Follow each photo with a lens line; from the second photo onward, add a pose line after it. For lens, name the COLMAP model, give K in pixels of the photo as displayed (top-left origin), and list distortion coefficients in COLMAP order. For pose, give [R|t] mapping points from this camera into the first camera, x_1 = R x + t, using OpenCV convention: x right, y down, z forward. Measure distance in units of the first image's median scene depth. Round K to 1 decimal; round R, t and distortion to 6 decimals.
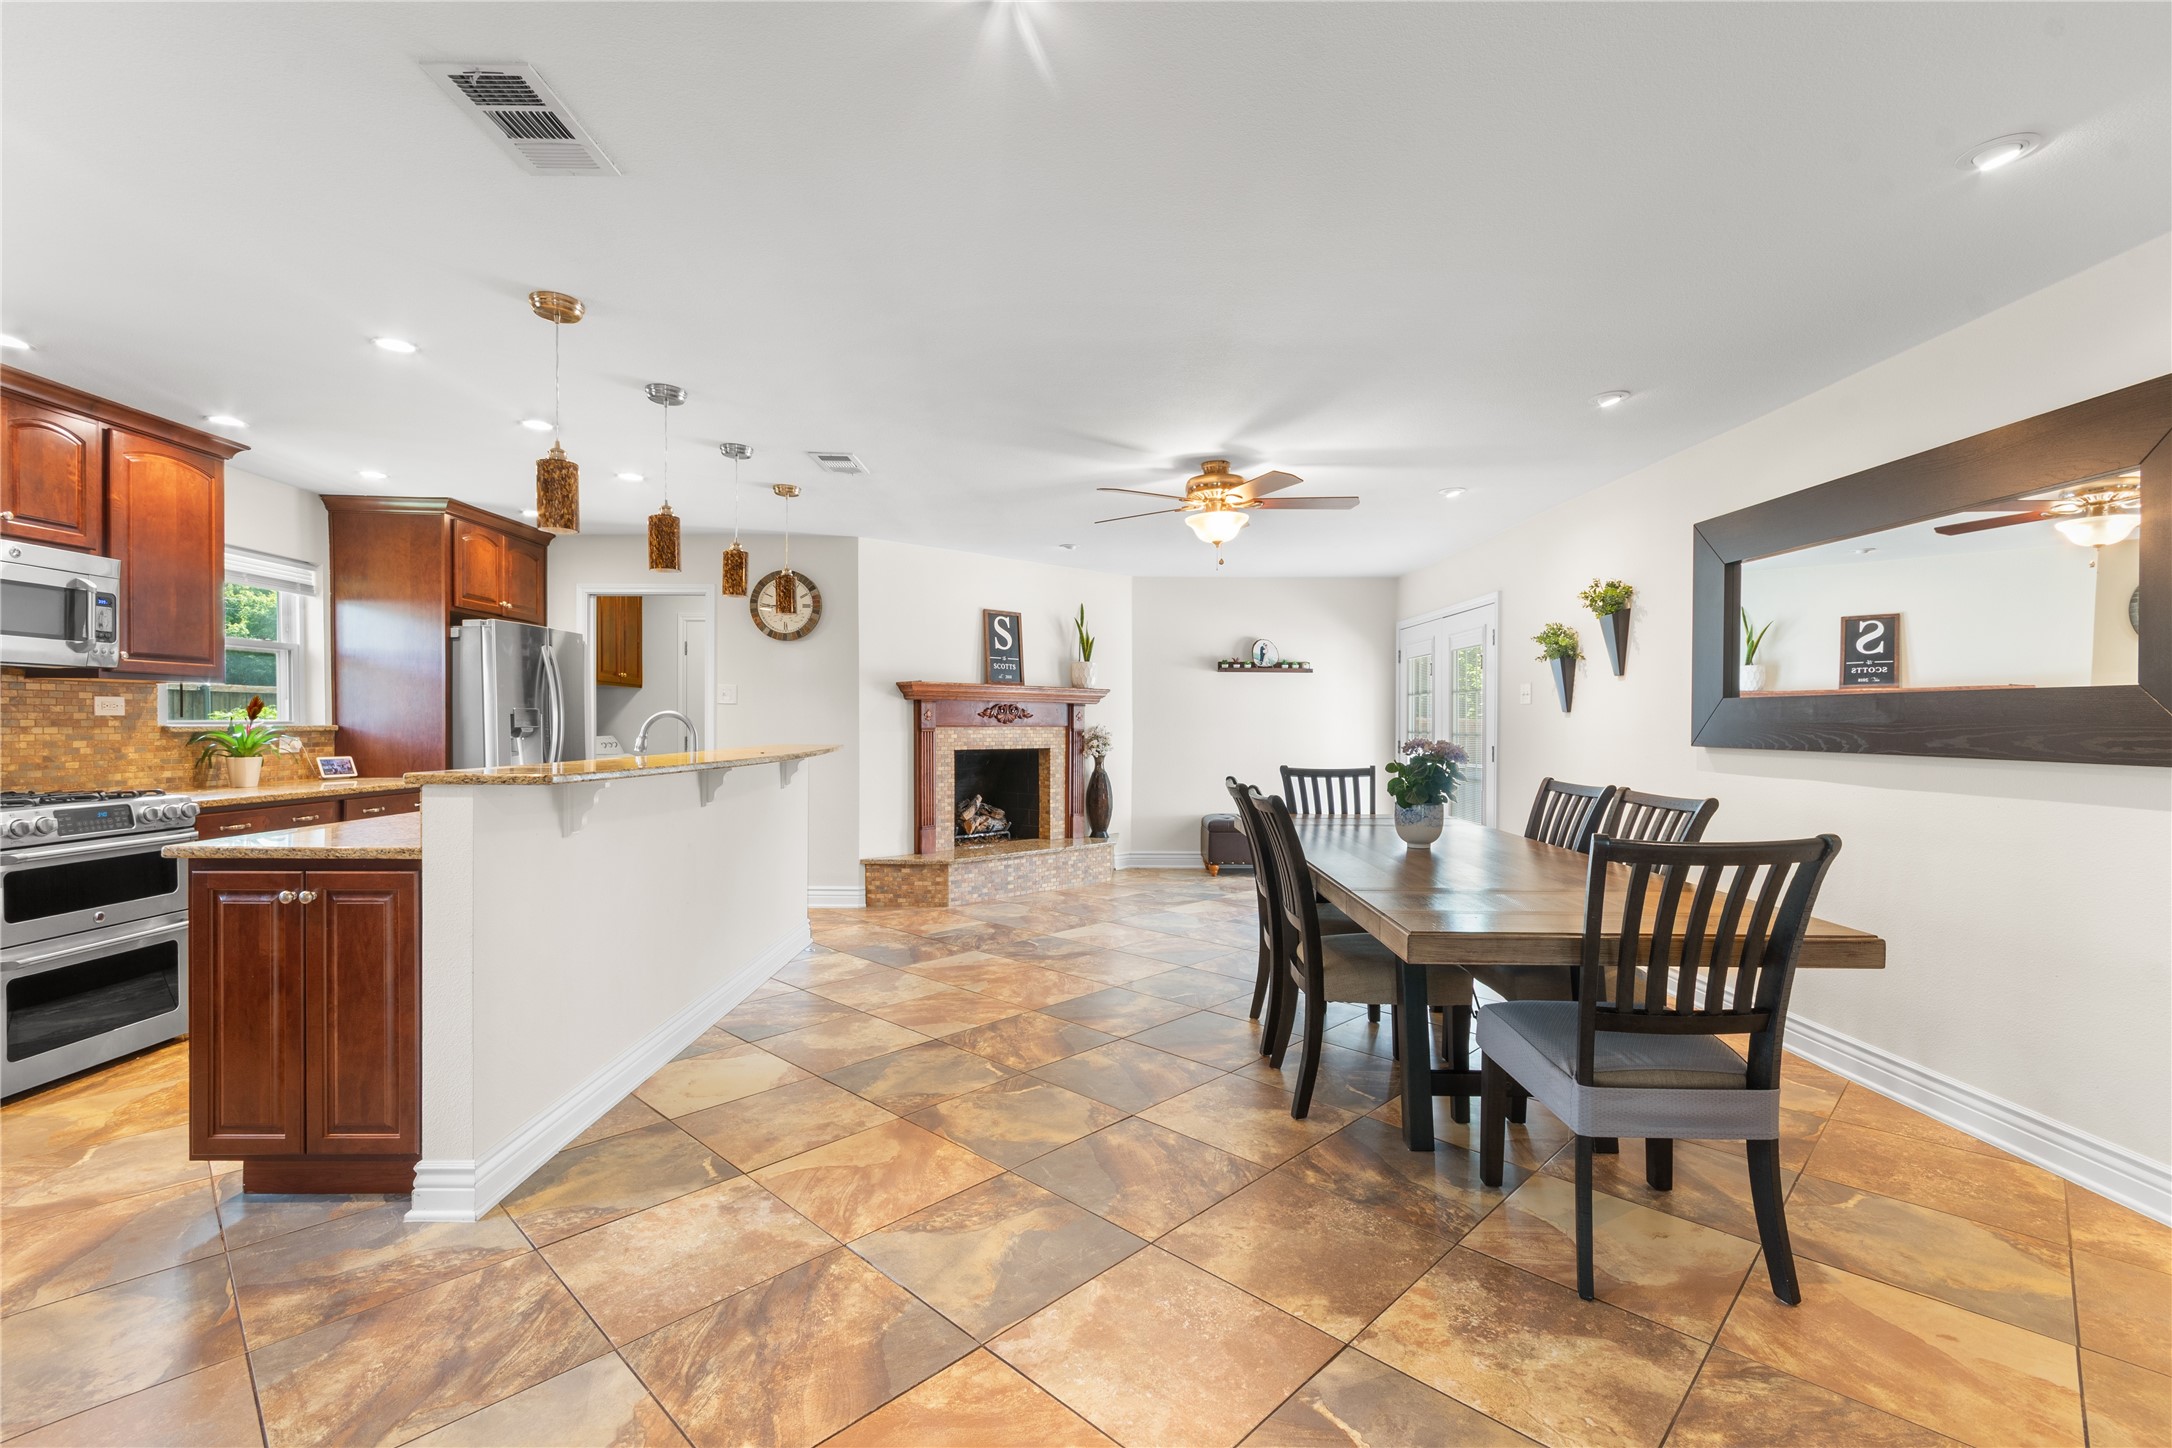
lens RADIAL K [[962.5, 0, 1085.9], [0, 962.5, 725.5], [0, 0, 1]] dist [-0.002241, 0.000317]
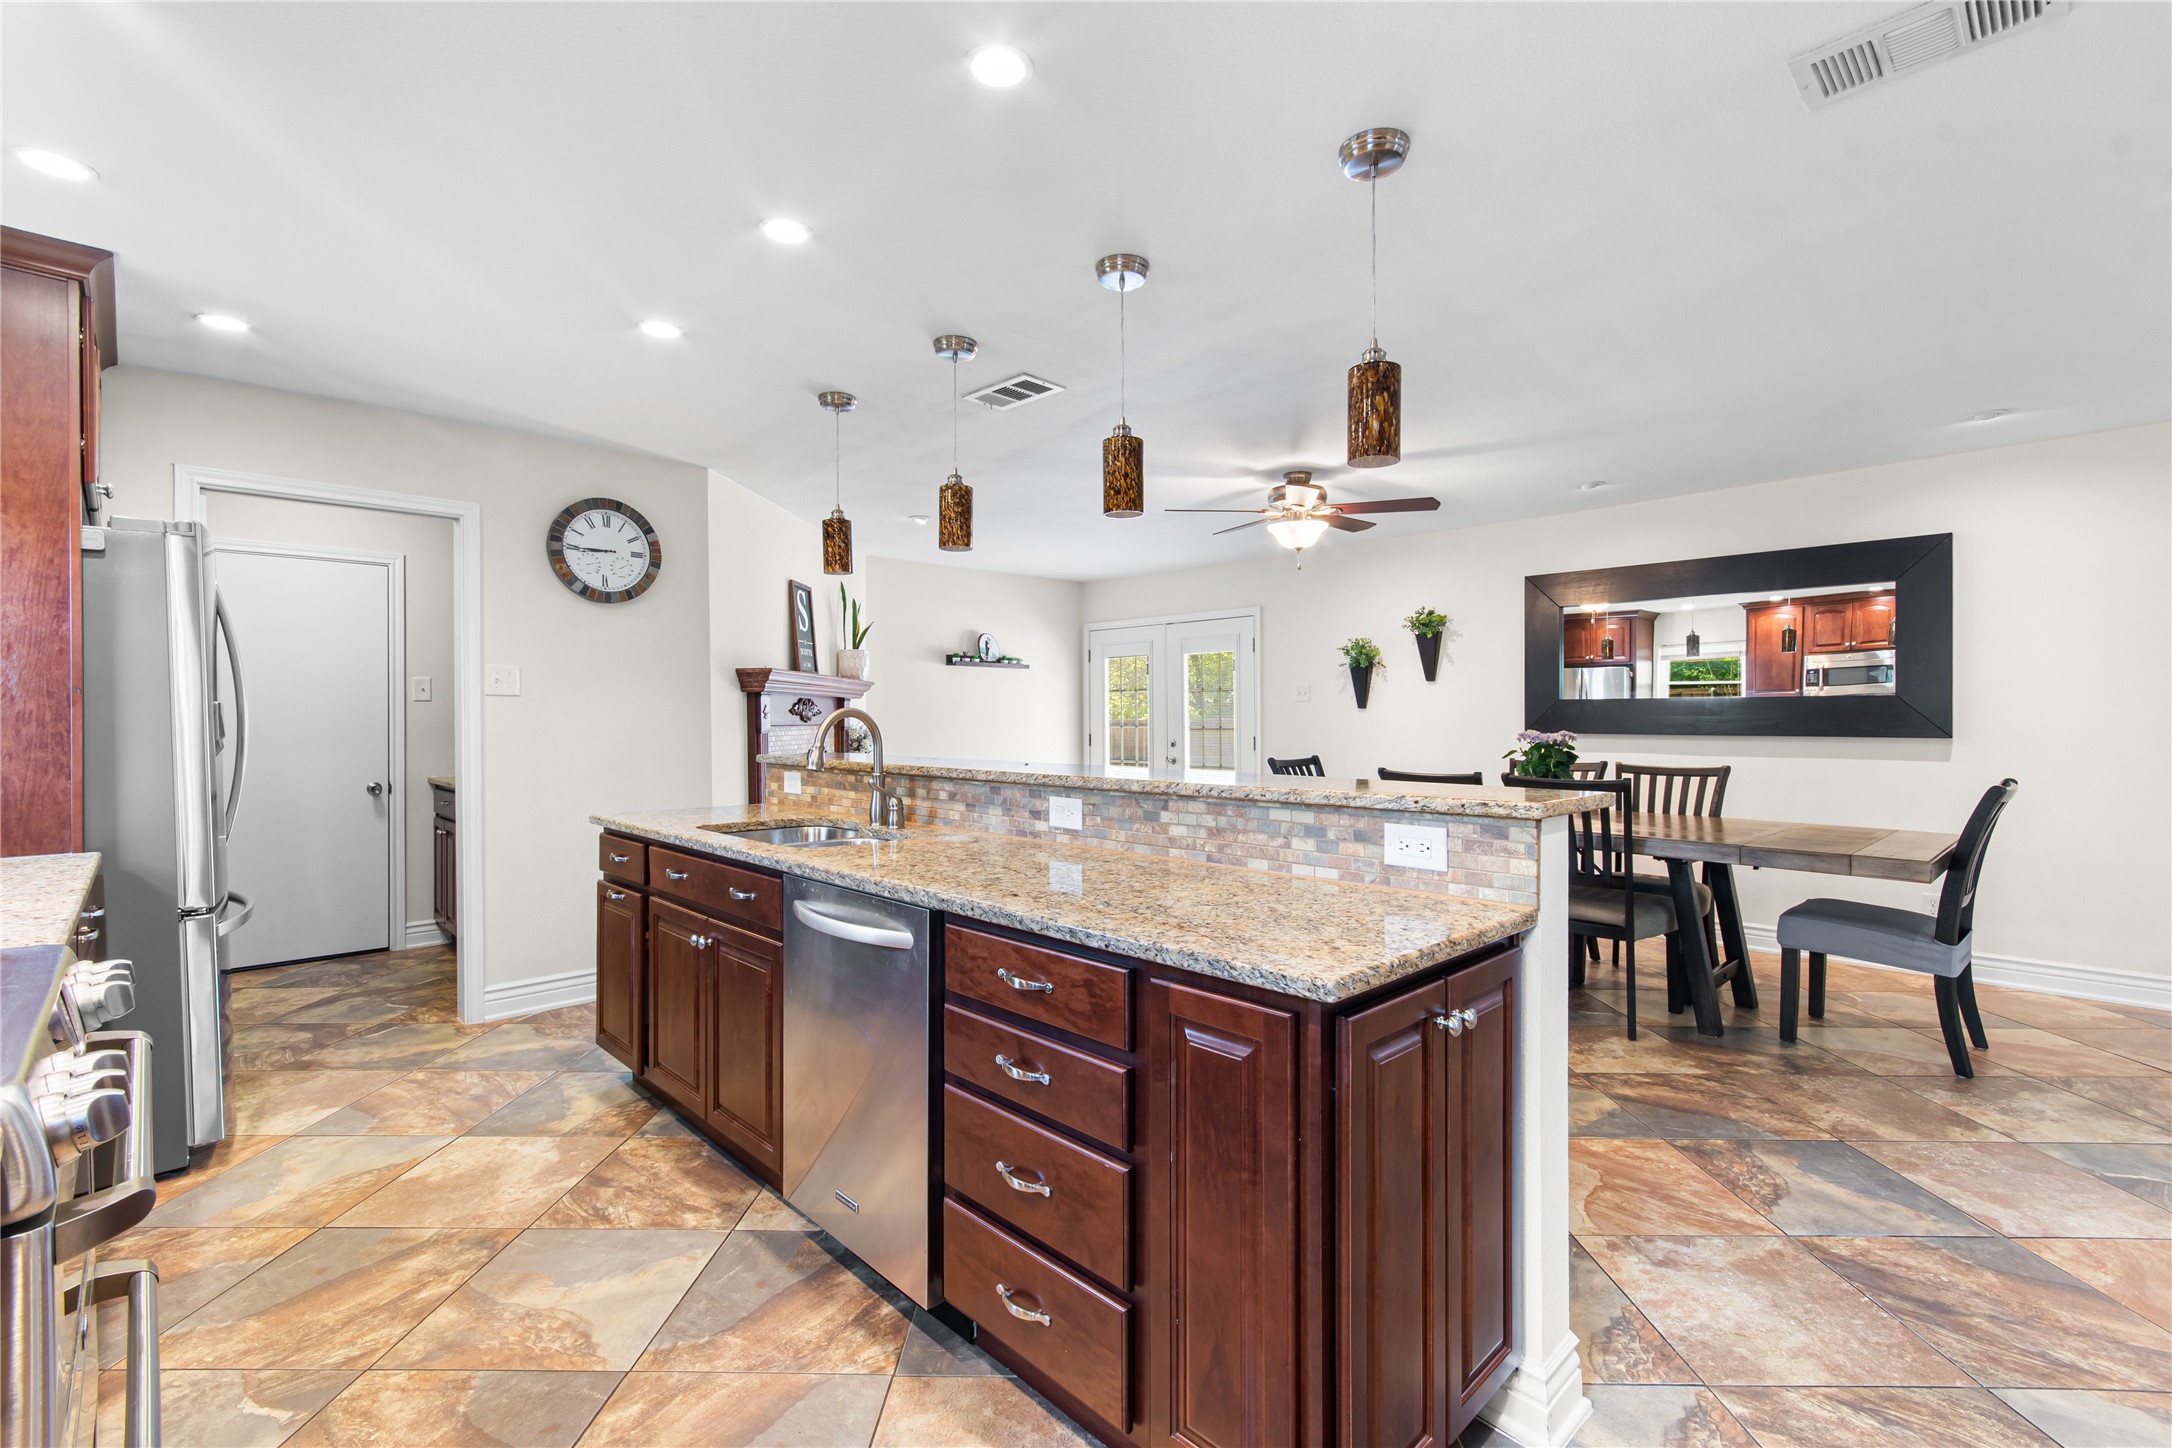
lens RADIAL K [[962.5, 0, 1081.0], [0, 962.5, 716.4], [0, 0, 1]] dist [-0.002241, 0.000317]
pose [[0.724565, -0.006559, 0.689175, -0.489794], [0.007709, 0.999969, 0.001411, -0.006030], [-0.689163, 0.004290, 0.724594, 0.254213]]
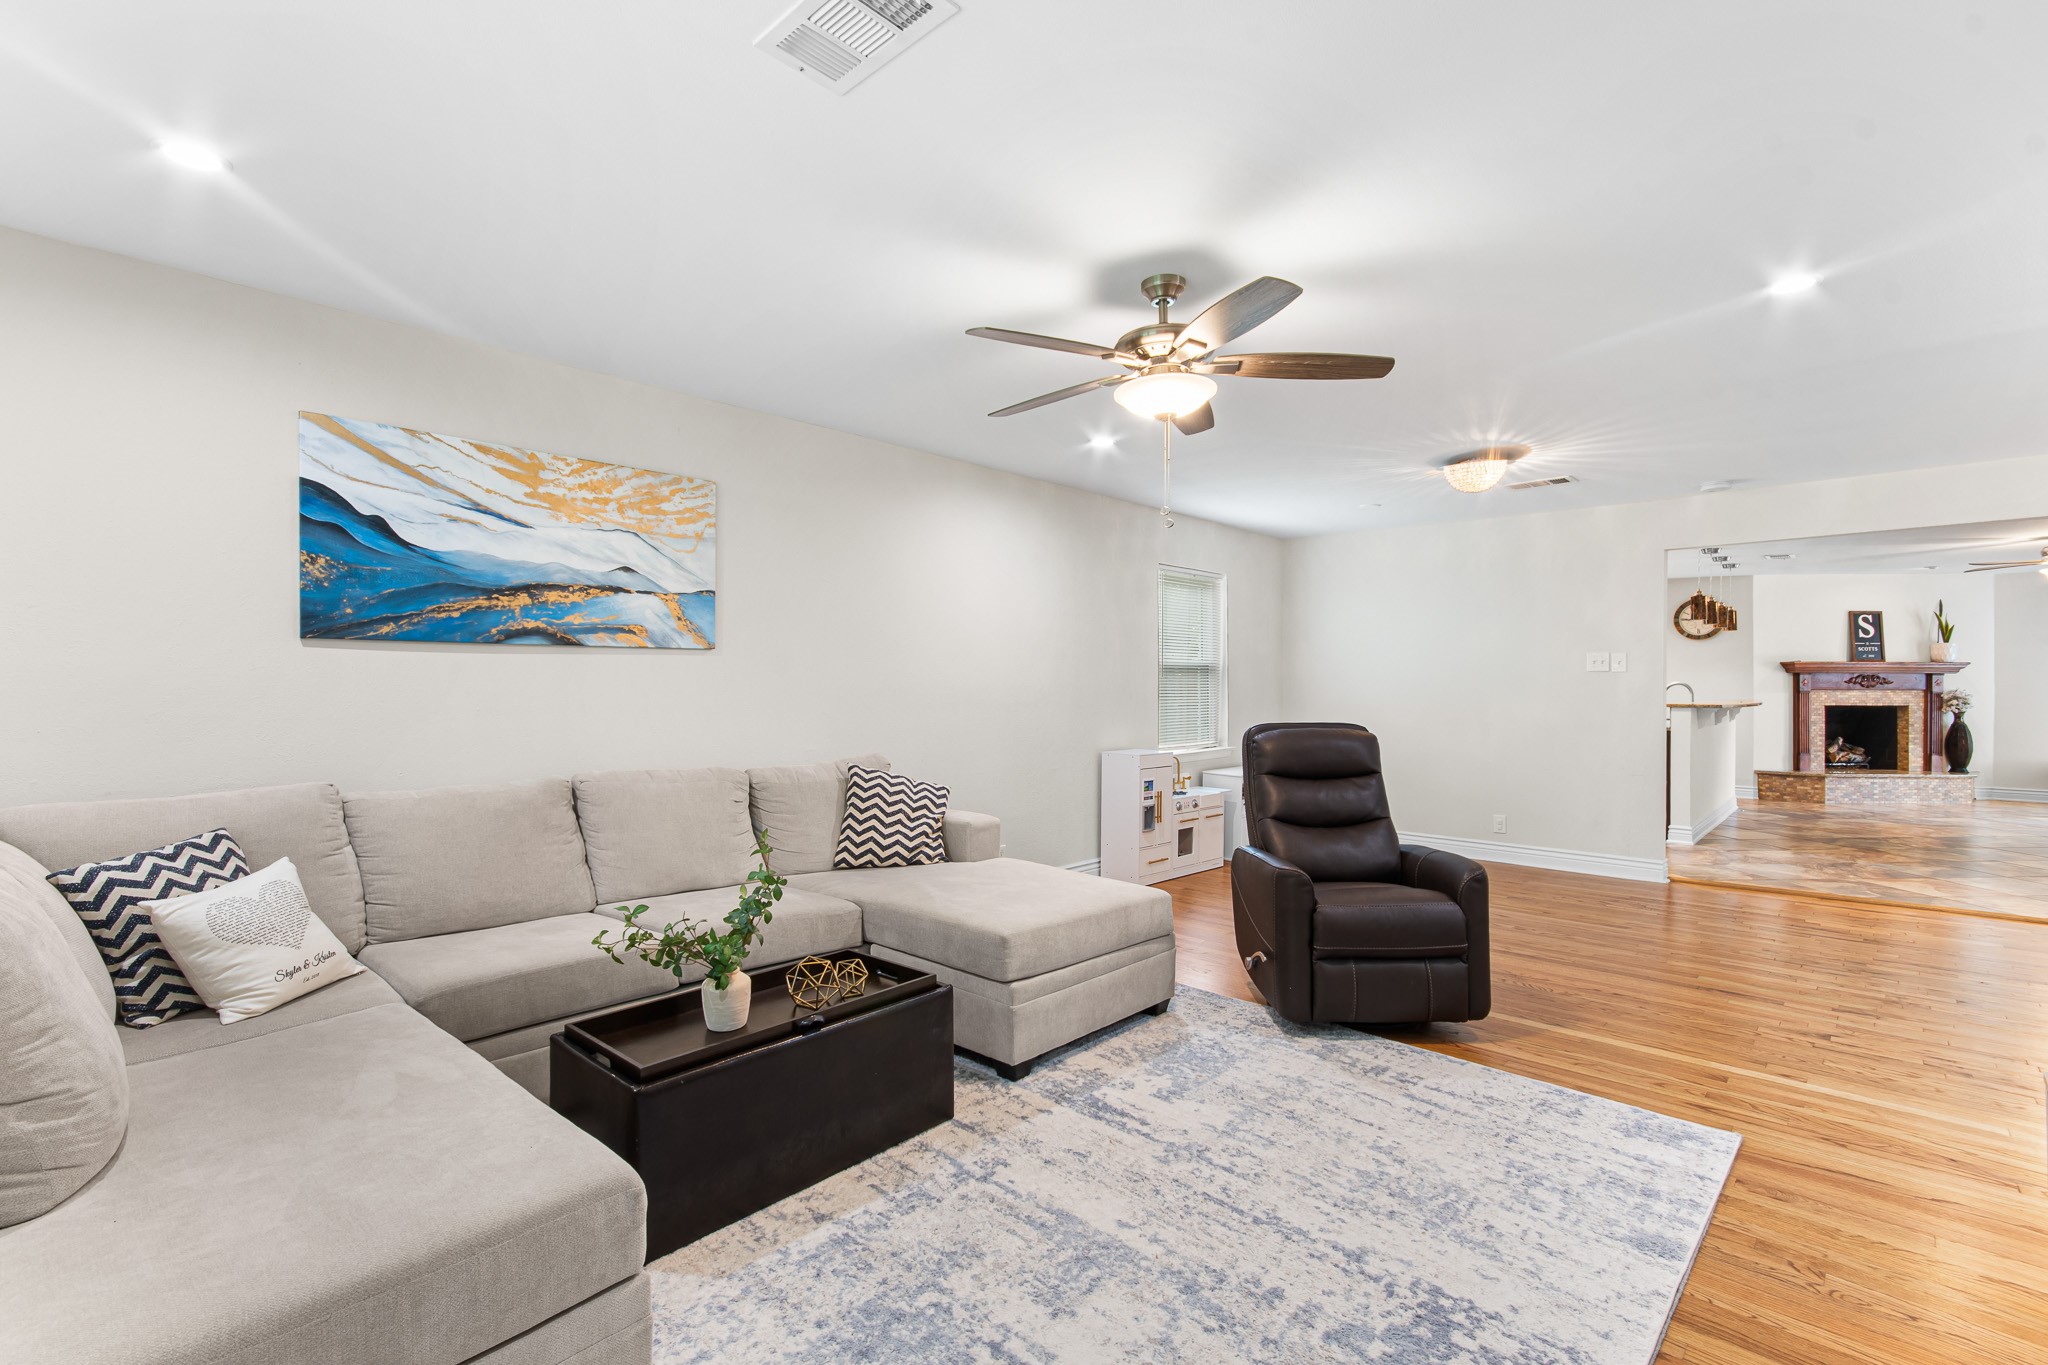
lens RADIAL K [[907.5, 0, 1022.9], [0, 907.5, 688.1], [0, 0, 1]] dist [-0.002241, 0.000317]
pose [[0.715735, 0.002031, -0.698369, -0.042425], [-0.001607, 0.999998, 0.001260, -0.001550], [0.698370, 0.000220, 0.715736, -0.905948]]
